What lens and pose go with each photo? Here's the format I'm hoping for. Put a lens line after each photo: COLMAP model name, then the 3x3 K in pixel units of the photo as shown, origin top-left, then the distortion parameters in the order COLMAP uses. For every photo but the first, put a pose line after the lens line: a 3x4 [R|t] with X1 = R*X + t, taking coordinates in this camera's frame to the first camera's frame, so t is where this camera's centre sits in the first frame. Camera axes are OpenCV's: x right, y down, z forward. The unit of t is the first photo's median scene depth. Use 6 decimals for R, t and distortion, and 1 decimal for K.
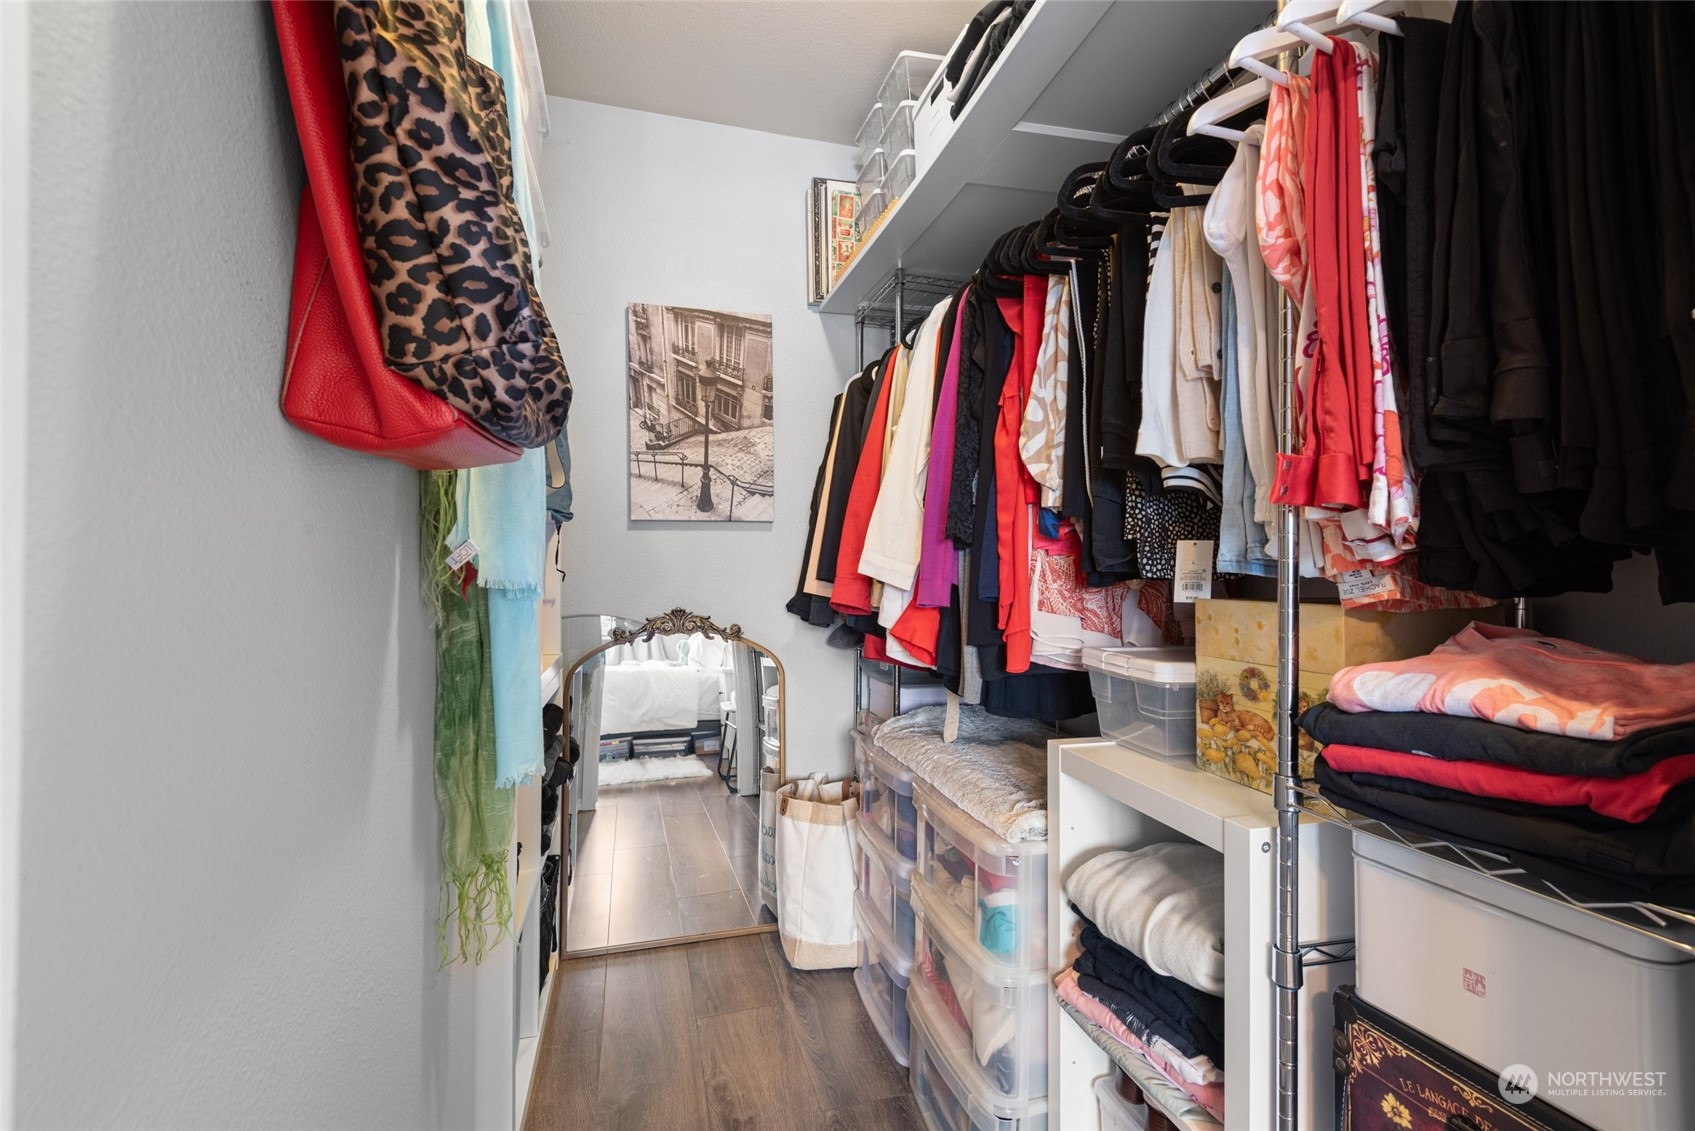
lens RADIAL K [[776.0, 0, 852.3], [0, 776.0, 558.5], [0, 0, 1]] dist [0.024174, -0.001310]
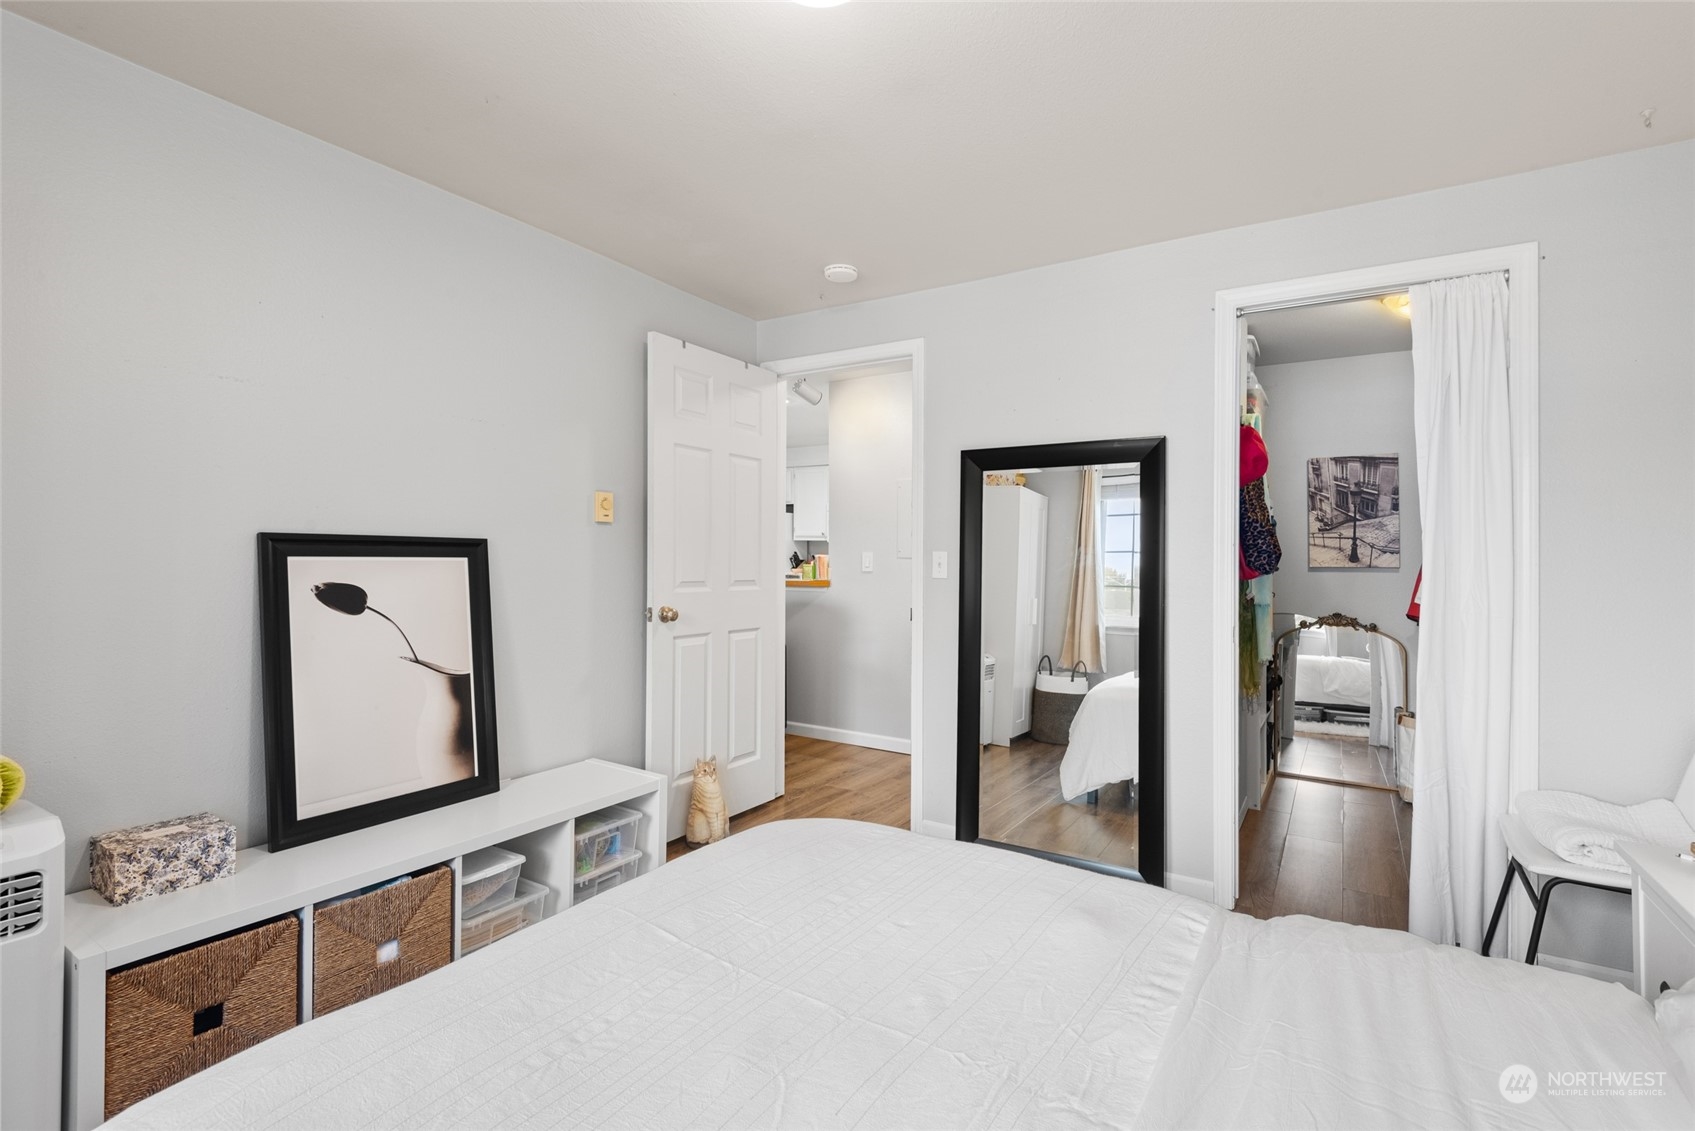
lens RADIAL K [[776.0, 0, 852.3], [0, 776.0, 558.5], [0, 0, 1]] dist [0.024174, -0.001310]
pose [[0.671463, 0.000616, -0.741038, 0.405807], [0.003572, 0.999985, 0.004068, -0.082679], [0.741029, -0.005379, 0.671451, -1.190729]]
